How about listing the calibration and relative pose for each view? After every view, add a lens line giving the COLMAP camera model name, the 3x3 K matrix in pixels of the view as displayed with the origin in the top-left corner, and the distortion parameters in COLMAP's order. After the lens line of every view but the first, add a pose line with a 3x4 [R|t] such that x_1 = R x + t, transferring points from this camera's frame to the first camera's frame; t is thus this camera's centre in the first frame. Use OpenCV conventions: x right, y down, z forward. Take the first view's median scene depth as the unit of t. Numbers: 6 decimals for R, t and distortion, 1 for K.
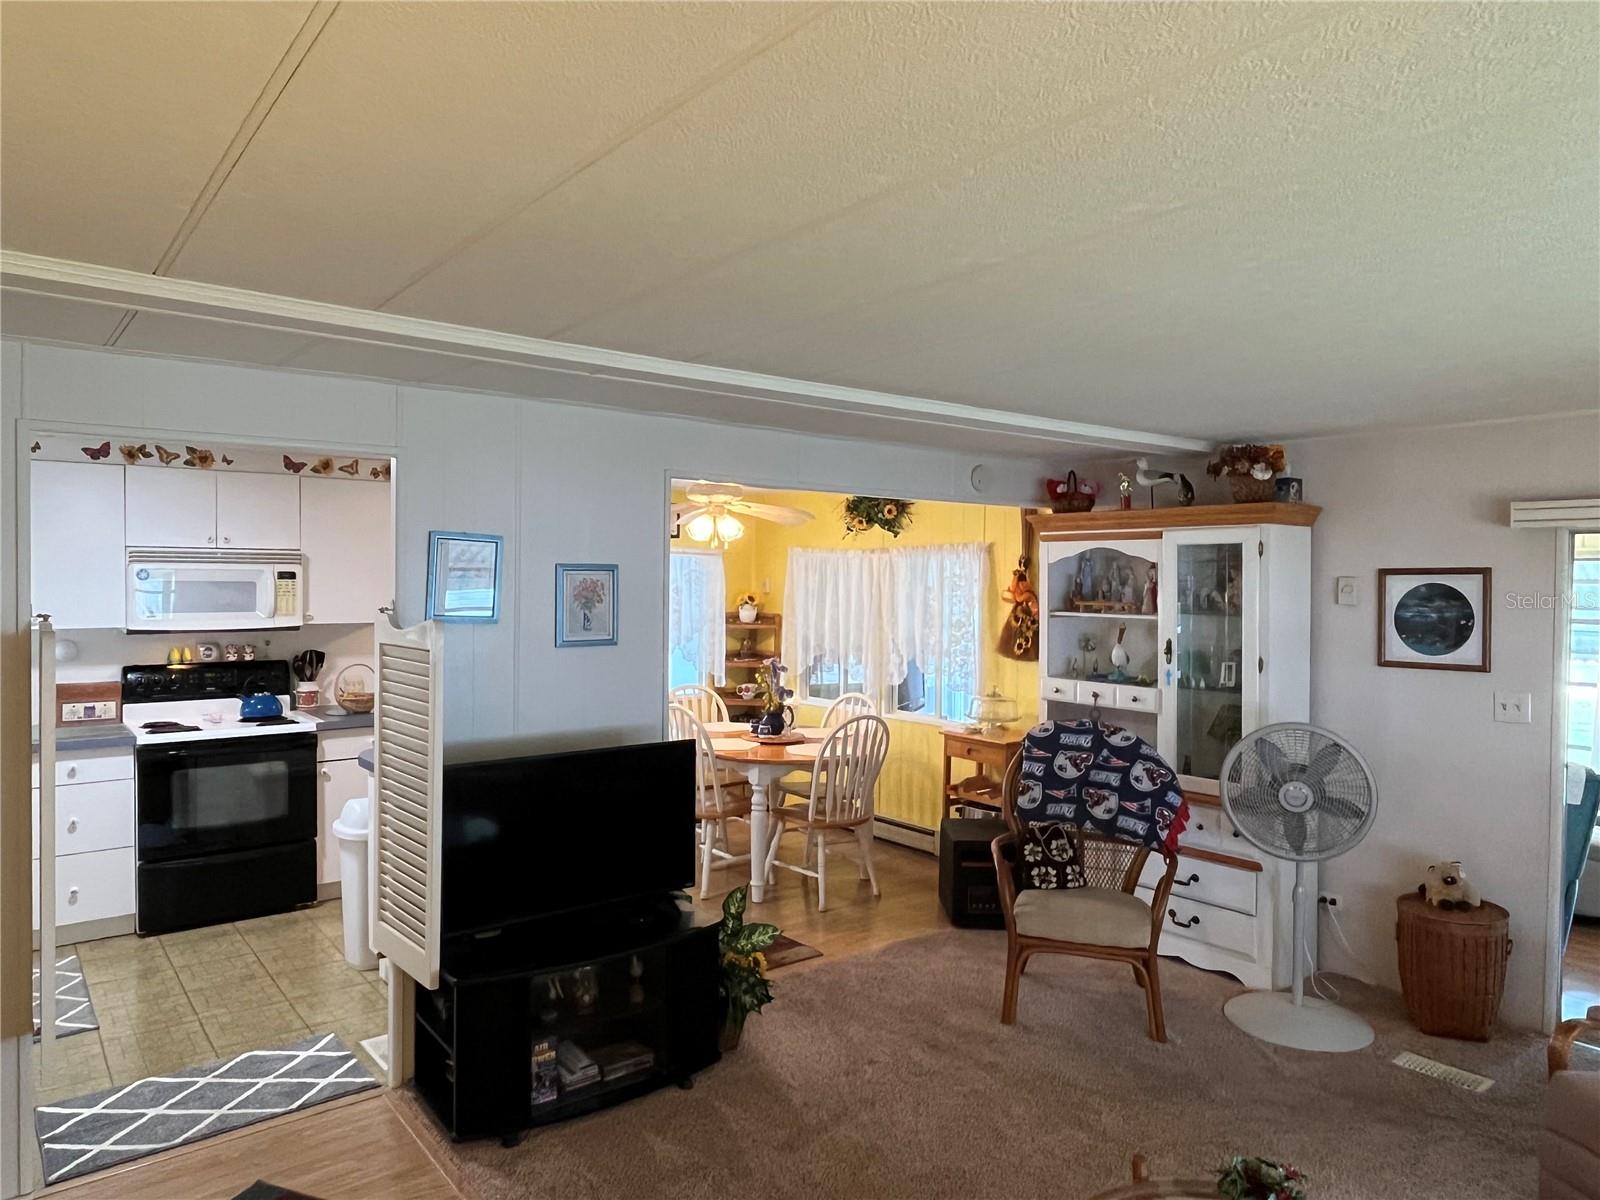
lens RADIAL K [[1045.8, 0, 793.1], [0, 1045.8, 598.6], [0, 0, 1]] dist [0.001587, -0.003181]
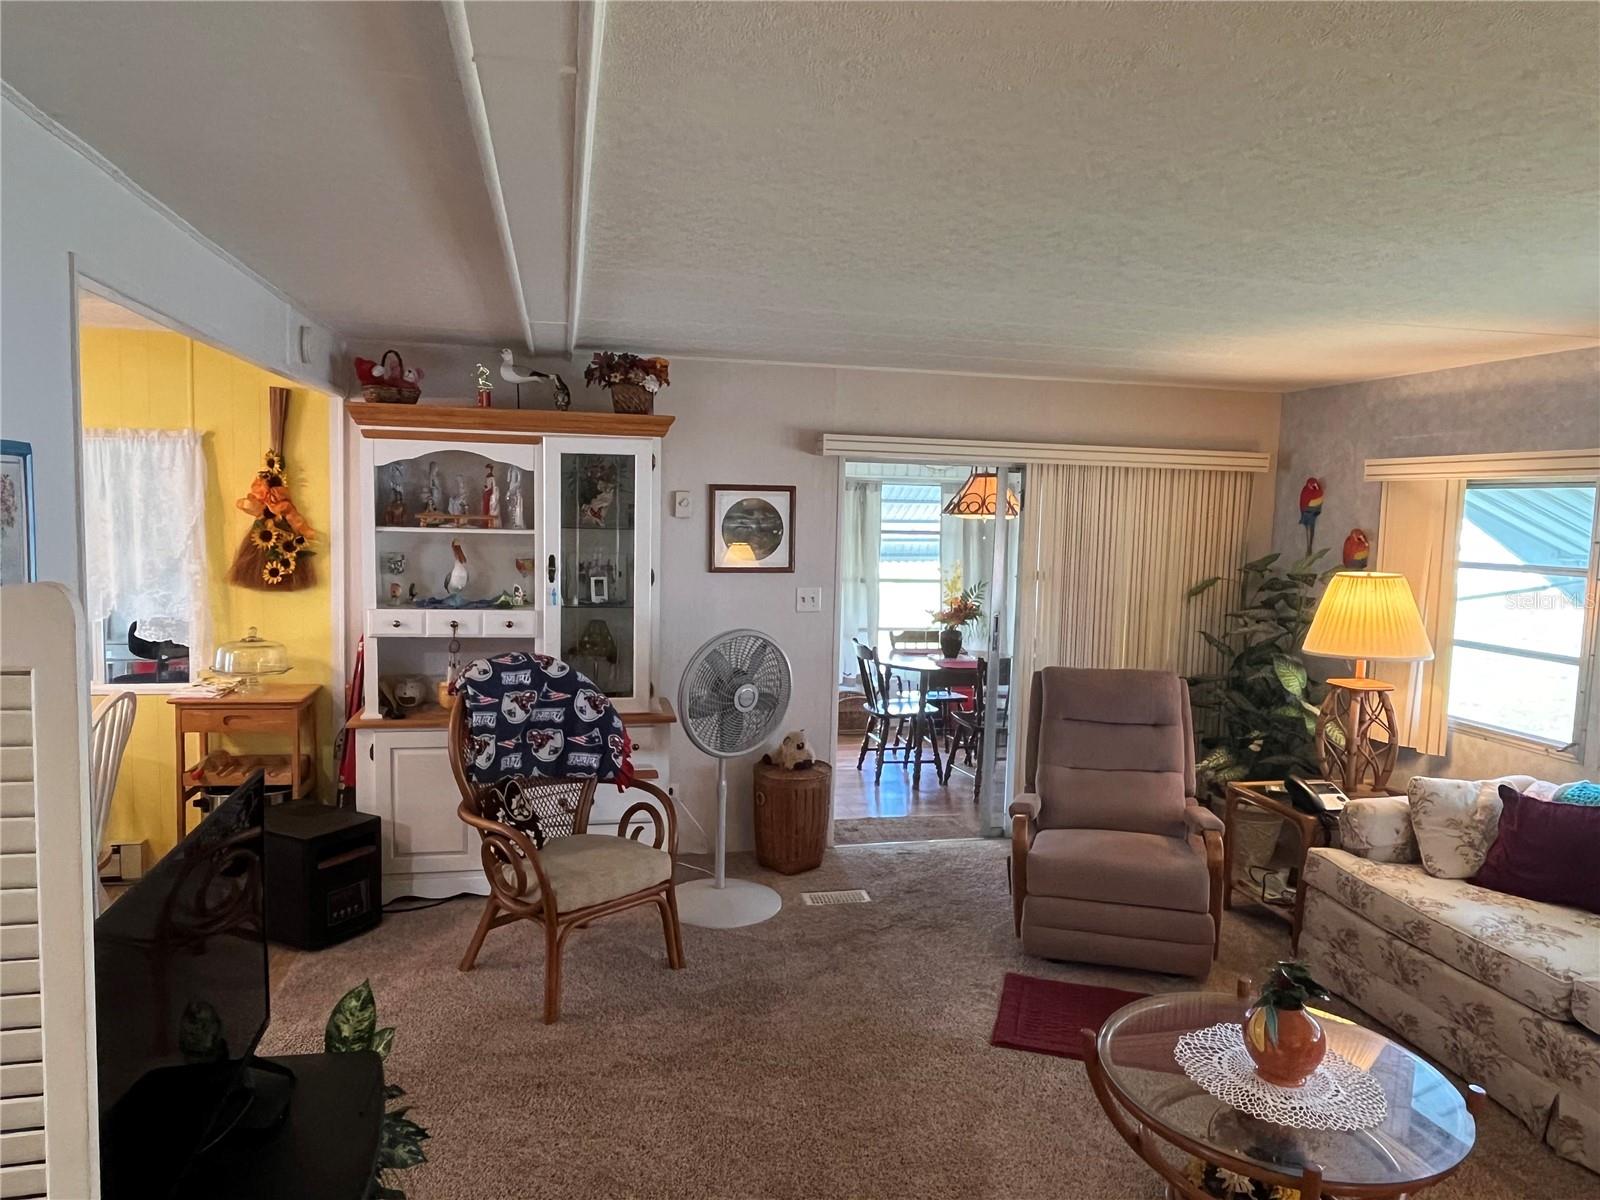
lens RADIAL K [[1045.8, 0, 789.6], [0, 1045.8, 601.0], [0, 0, 1]] dist [0.001587, -0.003181]
pose [[0.440449, -0.078369, 0.894350, -0.393712], [-0.006119, 0.995898, 0.090281, -0.005904], [-0.897757, -0.045237, 0.438163, 0.431016]]
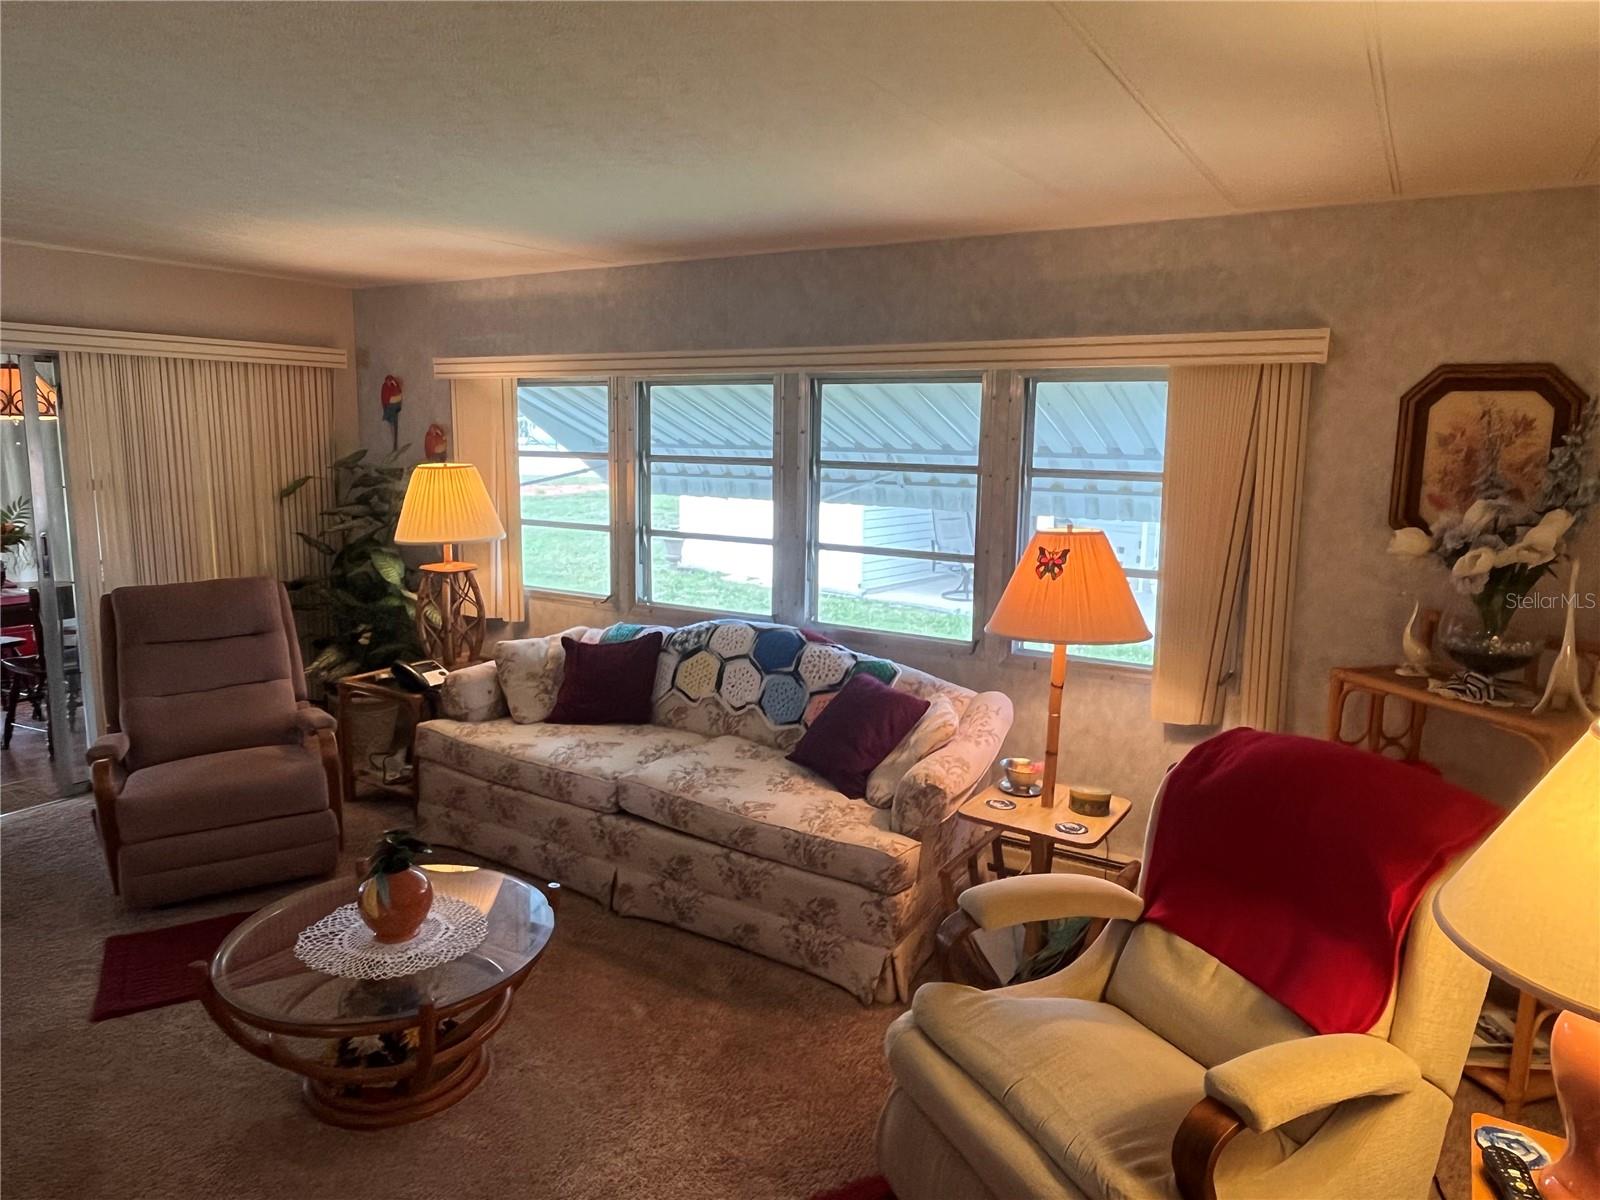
lens RADIAL K [[1045.8, 0, 798.3], [0, 1045.8, 592.1], [0, 0, 1]] dist [0.001587, -0.003181]
pose [[-0.343108, -0.160998, 0.925396, -0.402047], [-0.000280, 0.985219, 0.171302, -0.000467], [-0.939296, 0.058516, -0.338081, 0.402331]]
